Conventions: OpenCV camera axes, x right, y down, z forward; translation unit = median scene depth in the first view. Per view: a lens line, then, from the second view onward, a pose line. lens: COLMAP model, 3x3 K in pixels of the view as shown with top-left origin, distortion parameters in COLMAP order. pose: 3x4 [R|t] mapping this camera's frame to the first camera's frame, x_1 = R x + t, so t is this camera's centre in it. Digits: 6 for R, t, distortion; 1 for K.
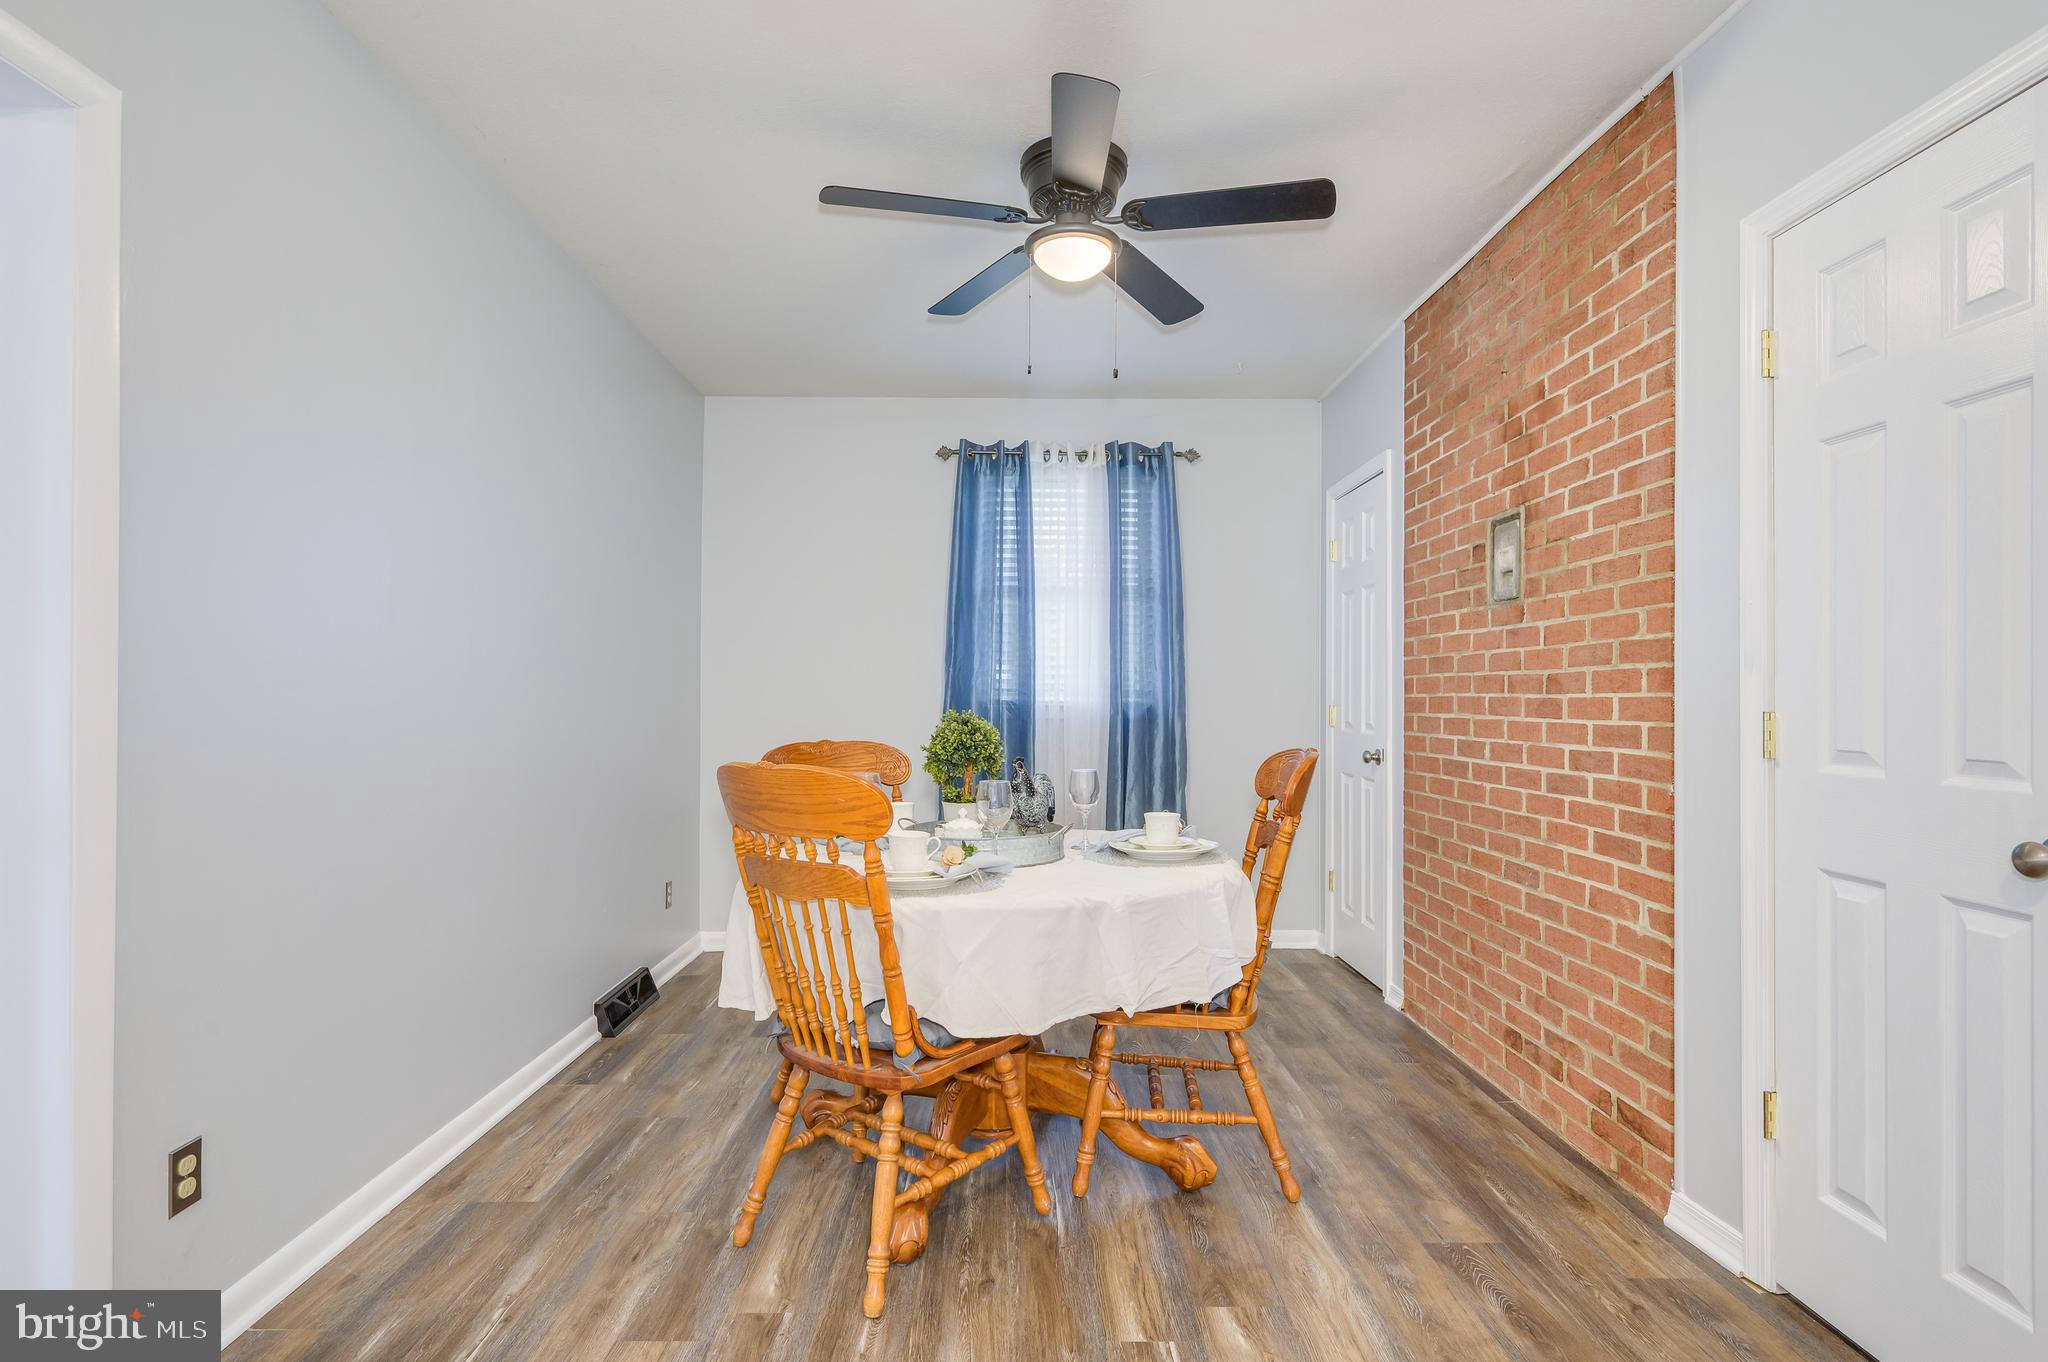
lens RADIAL K [[1039.7, 0, 1014.8], [0, 1039.7, 690.3], [0, 0, 1]] dist [0.000998, 0.000080]
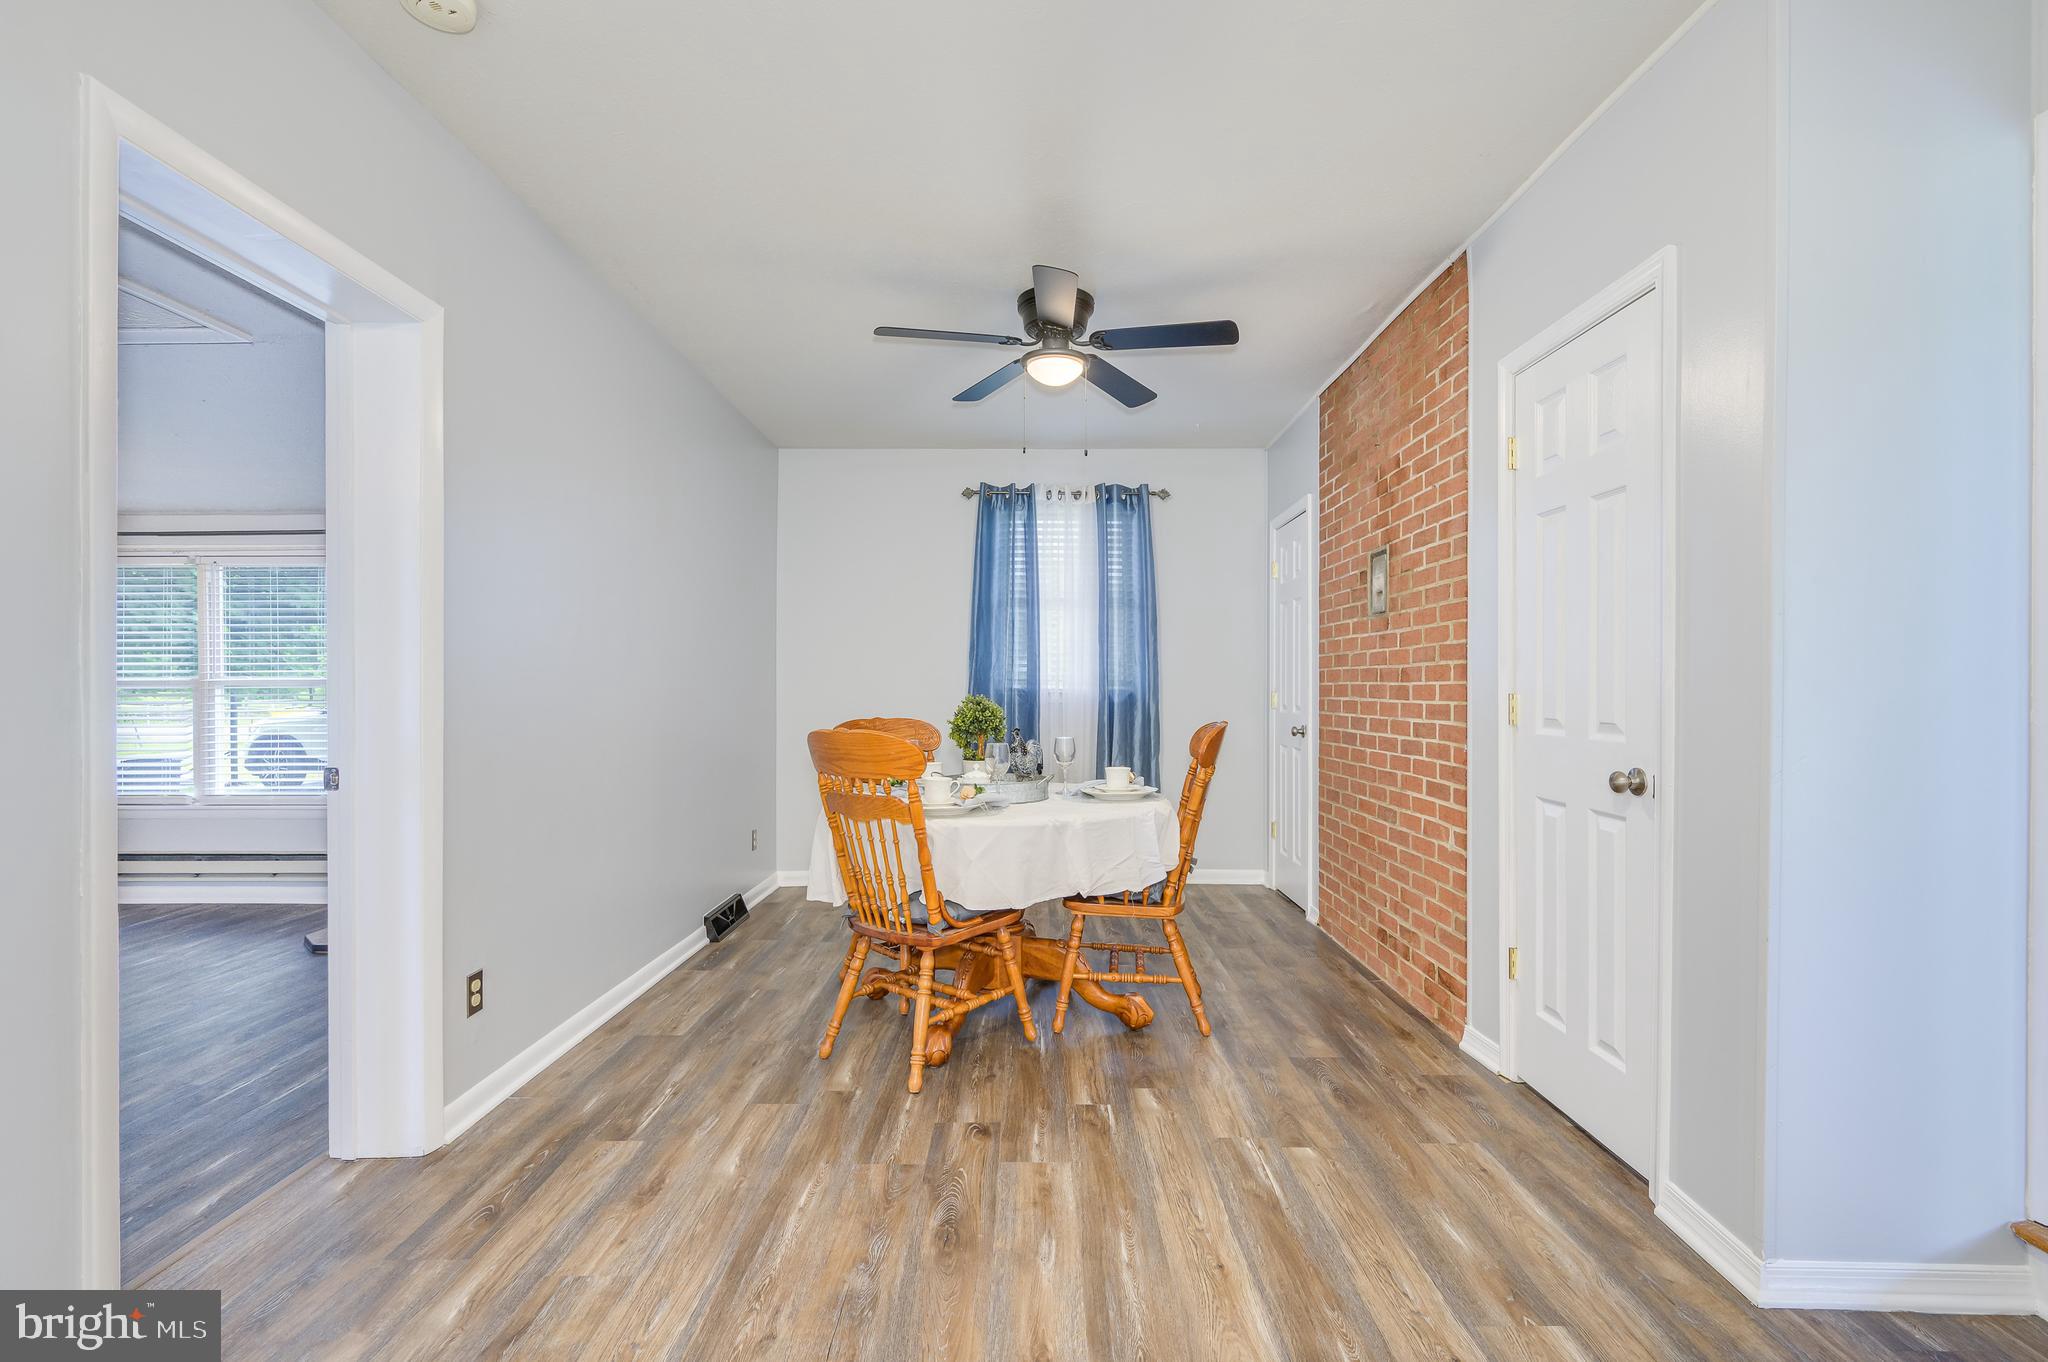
lens RADIAL K [[941.0, 0, 1029.3], [0, 941.0, 688.8], [0, 0, 1]] dist [0.002862, 0.000633]
pose [[0.999937, -0.002195, -0.011052, 0.038210], [0.002292, 0.999958, 0.008827, 0.000072], [0.011032, -0.008852, 0.999900, -0.294694]]
